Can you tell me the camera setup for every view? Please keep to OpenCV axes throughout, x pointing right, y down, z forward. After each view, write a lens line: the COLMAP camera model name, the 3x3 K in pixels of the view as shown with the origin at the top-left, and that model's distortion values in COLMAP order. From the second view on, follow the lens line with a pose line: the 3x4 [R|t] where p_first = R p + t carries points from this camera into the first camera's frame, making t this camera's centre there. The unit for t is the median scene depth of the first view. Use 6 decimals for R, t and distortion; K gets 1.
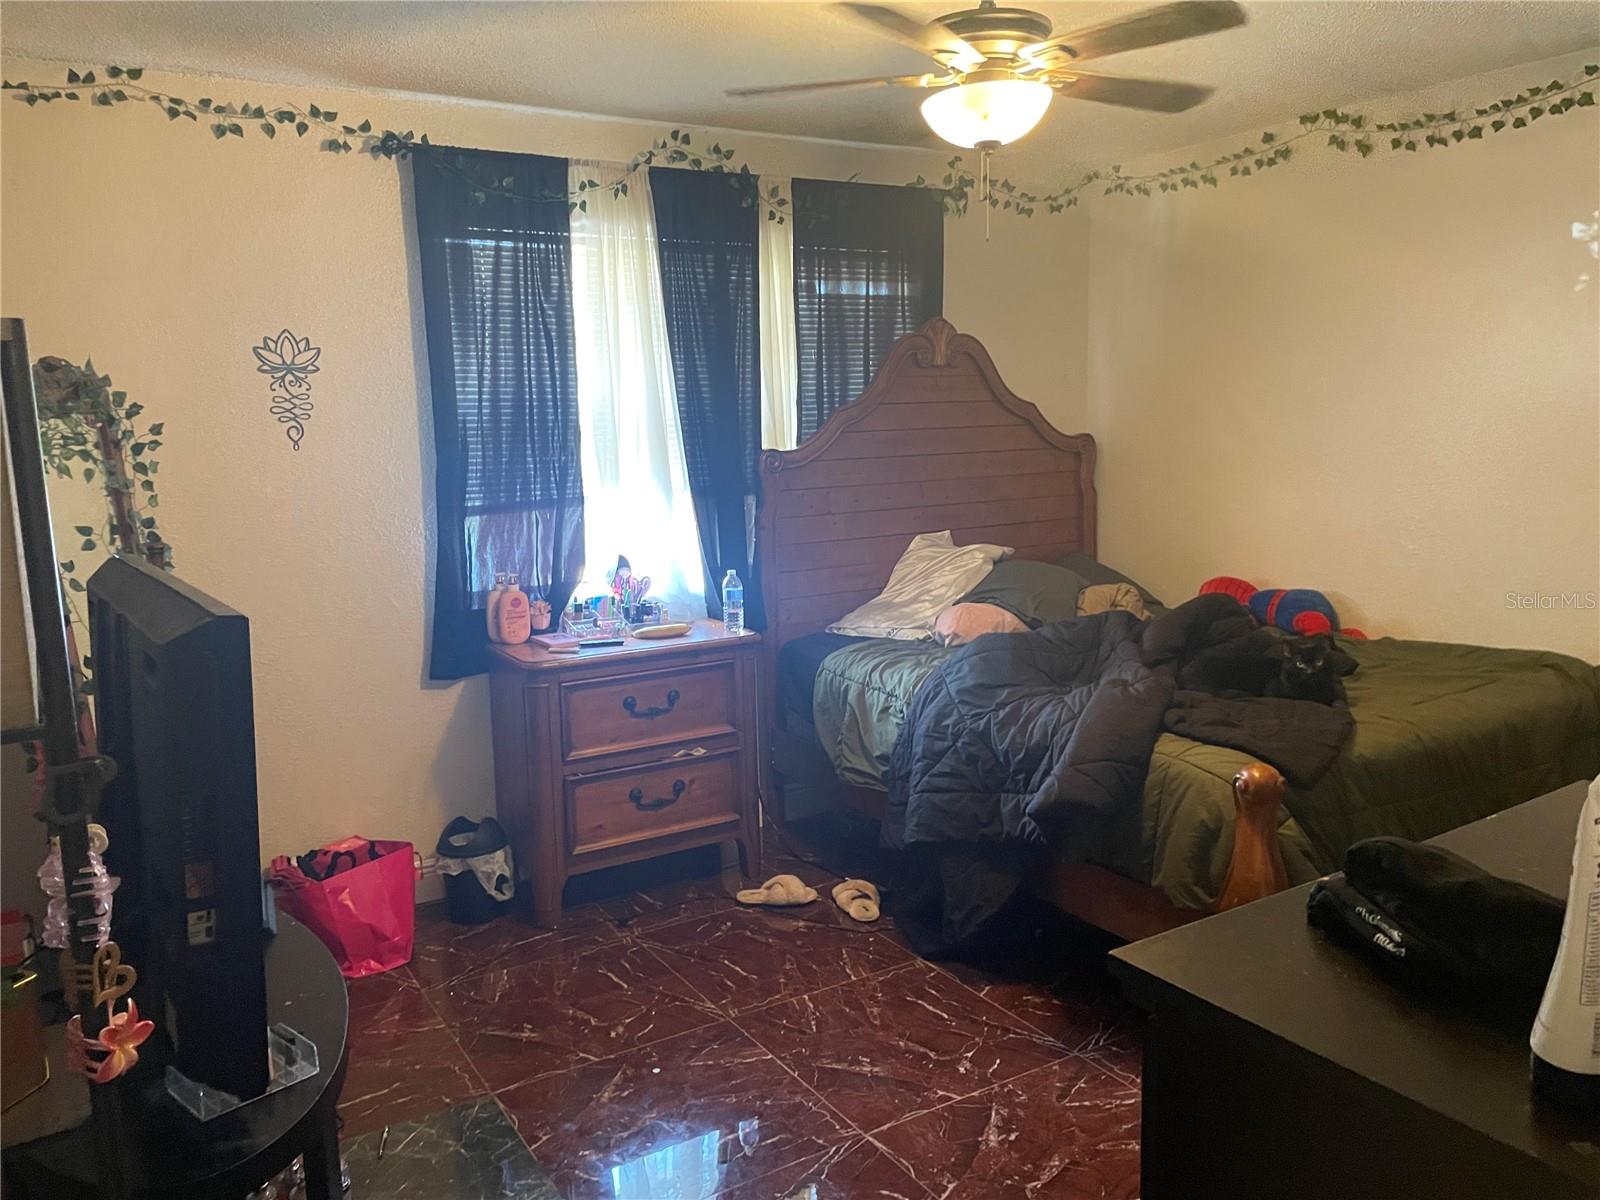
lens RADIAL K [[1206.6, 0, 805.9], [0, 1206.6, 598.7], [0, 0, 1]] dist [0.089140, -0.118376]
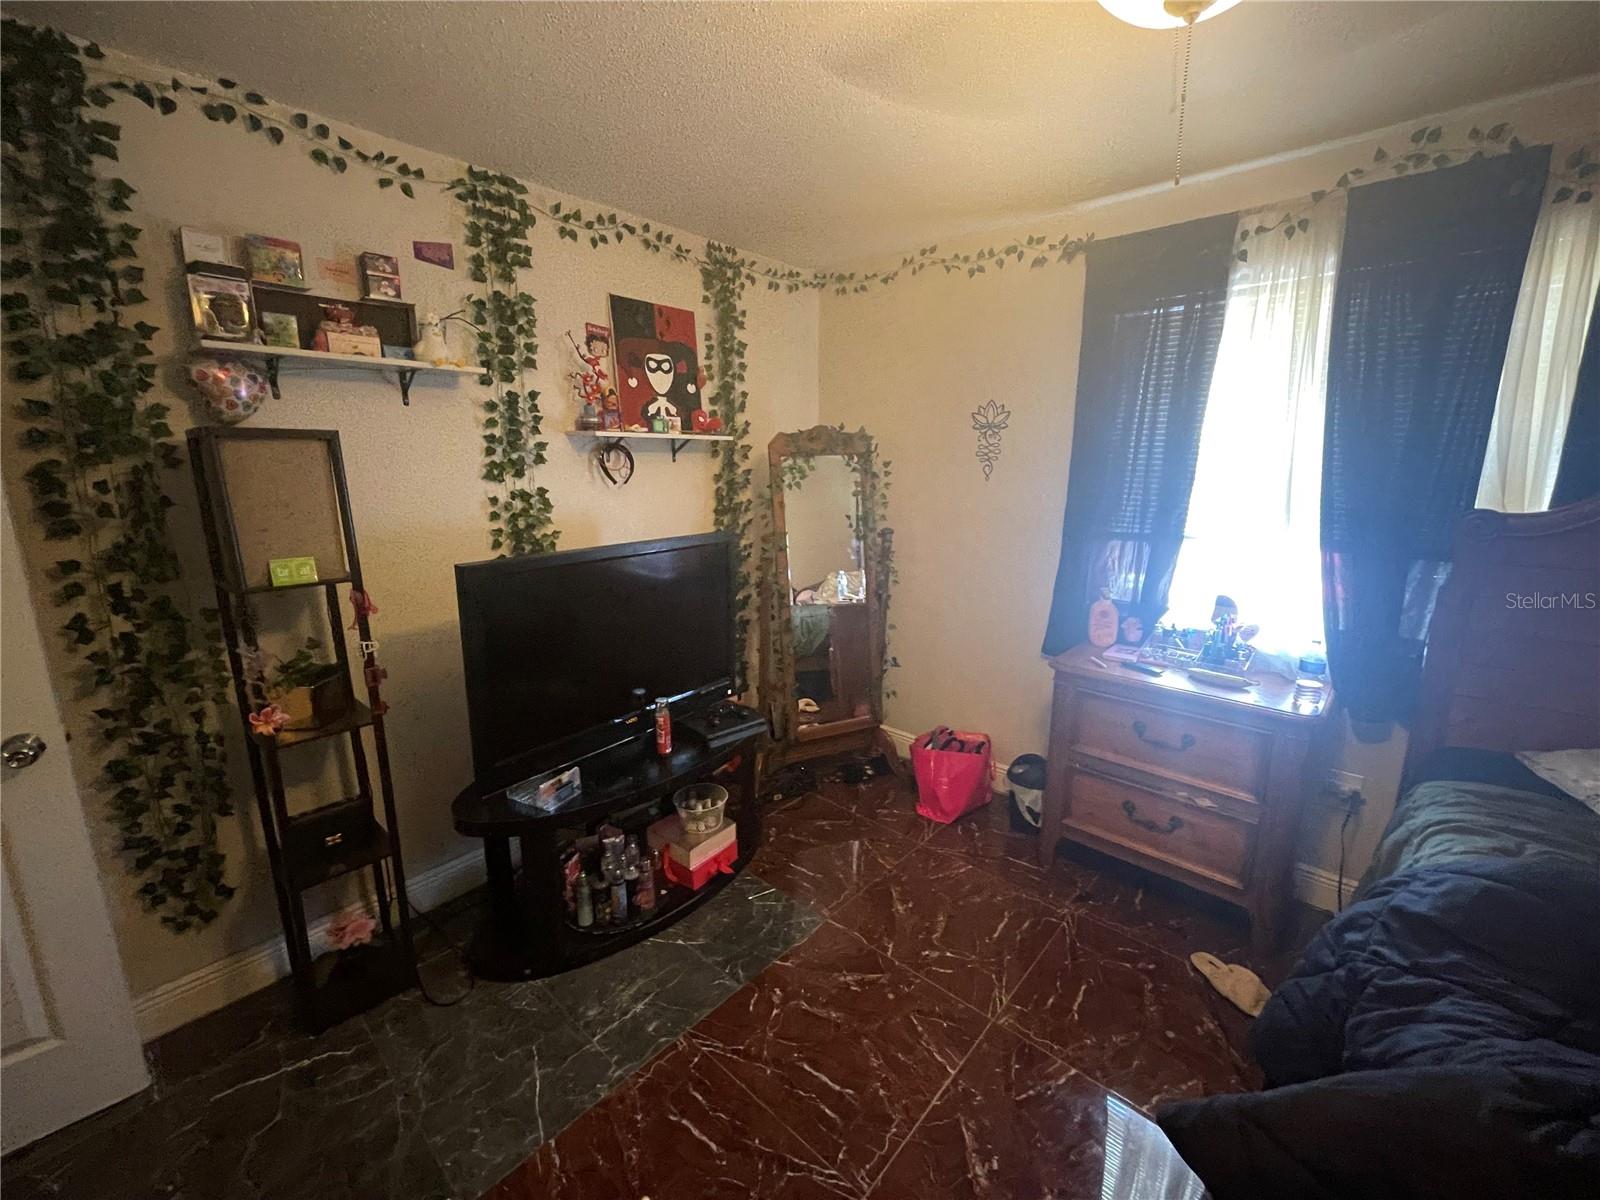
lens RADIAL K [[652.5, 0, 806.5], [0, 652.5, 598.1], [0, 0, 1]] dist [-0.005652, 0.000482]
pose [[0.276939, 0.224656, -0.934256, 0.314346], [-0.148956, 0.970568, 0.189234, -0.099915], [0.949272, 0.086757, 0.302252, 0.556417]]
